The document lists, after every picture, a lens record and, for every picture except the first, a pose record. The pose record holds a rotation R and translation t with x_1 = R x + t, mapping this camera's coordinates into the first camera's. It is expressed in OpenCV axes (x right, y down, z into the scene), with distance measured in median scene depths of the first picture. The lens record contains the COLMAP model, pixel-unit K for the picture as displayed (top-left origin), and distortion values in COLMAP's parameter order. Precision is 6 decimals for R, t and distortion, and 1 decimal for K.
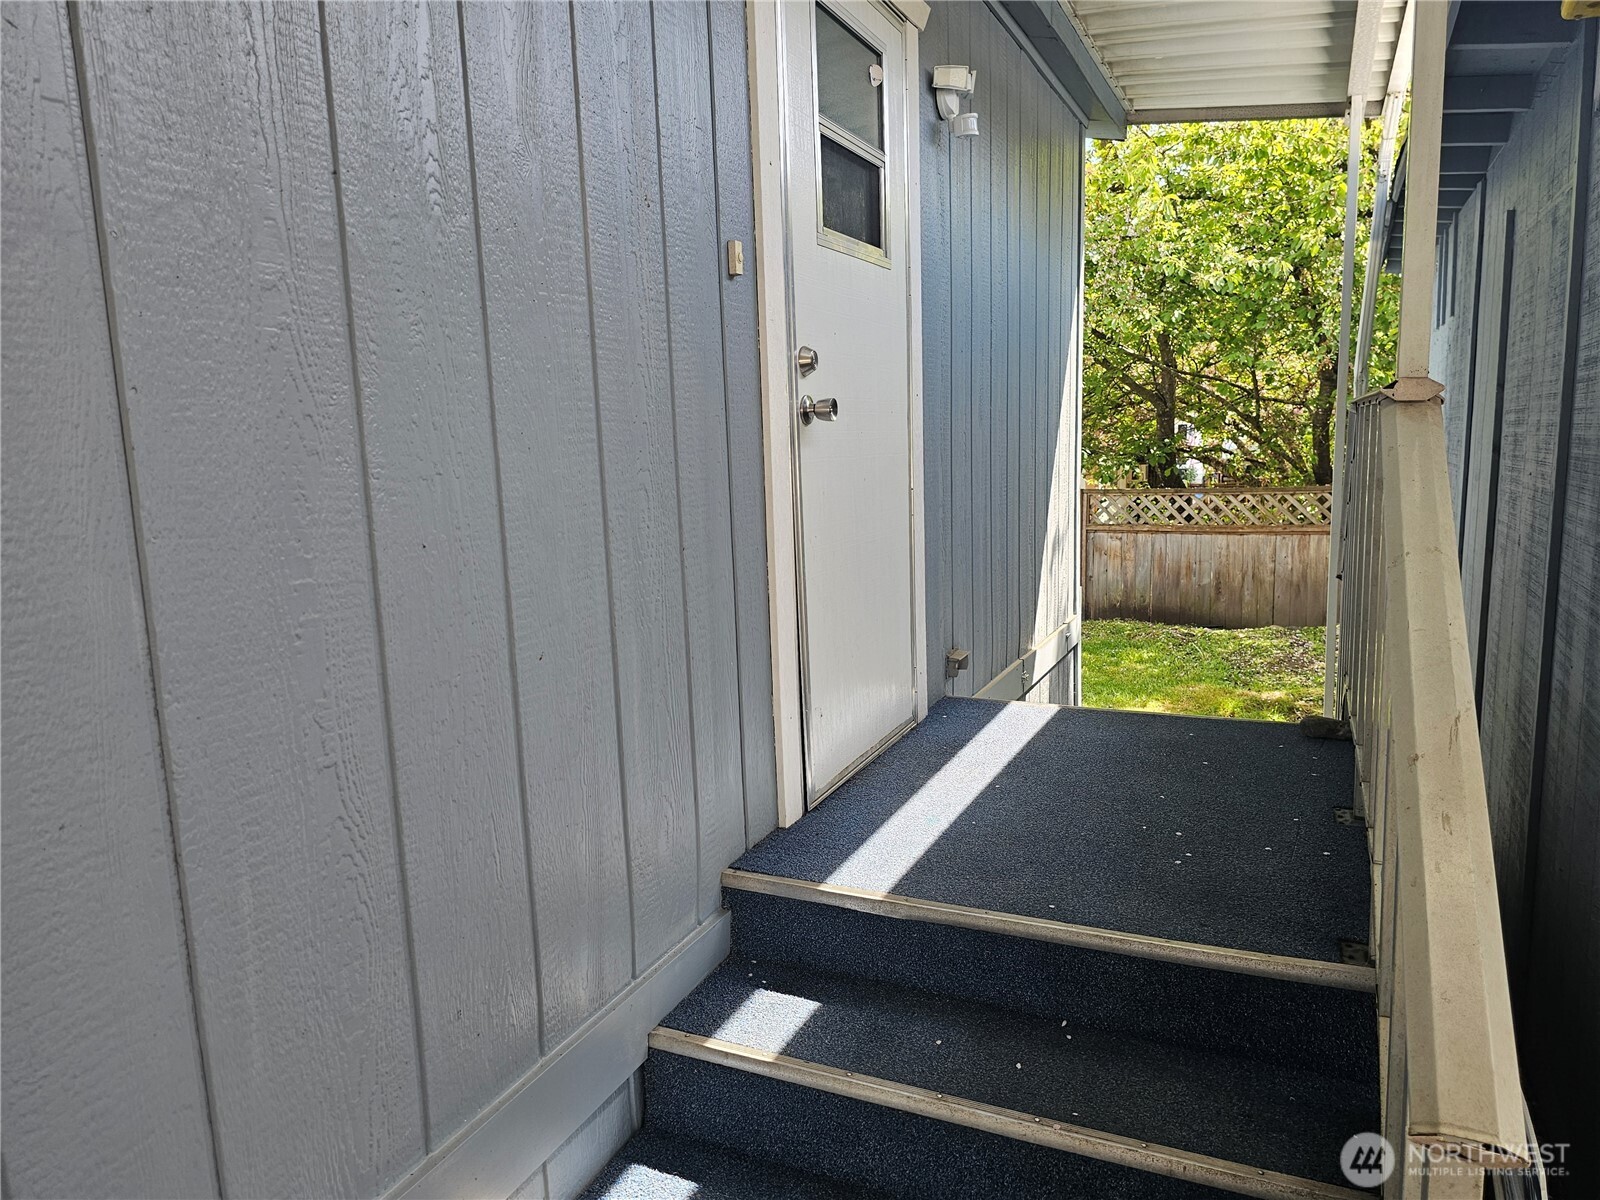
lens RADIAL K [[1070.2, 0, 792.3], [0, 1070.2, 594.6], [0, 0, 1]] dist [0.078229, -0.079377]
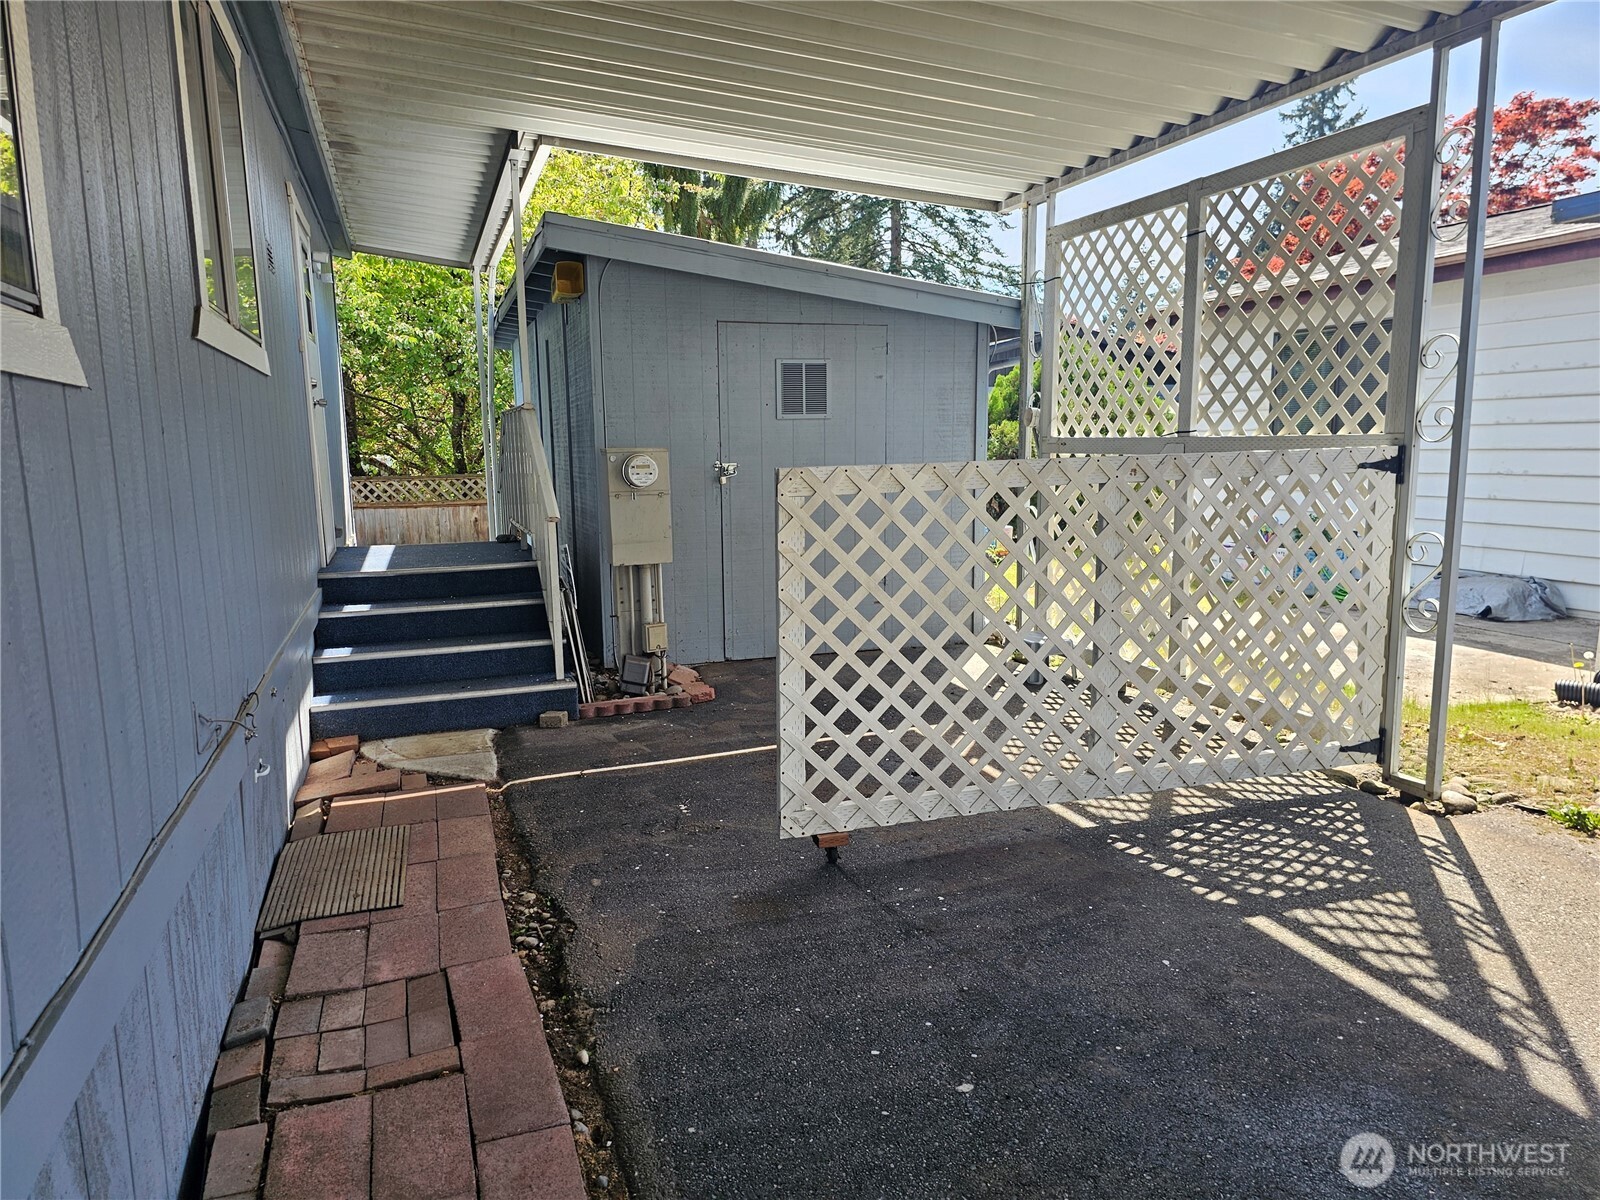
lens RADIAL K [[1070.2, 0, 793.0], [0, 1070.2, 602.5], [0, 0, 1]] dist [0.078229, -0.079377]
pose [[0.712671, -0.082530, 0.696627, -0.256607], [0.092413, 0.995446, 0.023390, 0.087471], [-0.695385, 0.047708, 0.717052, -0.409710]]
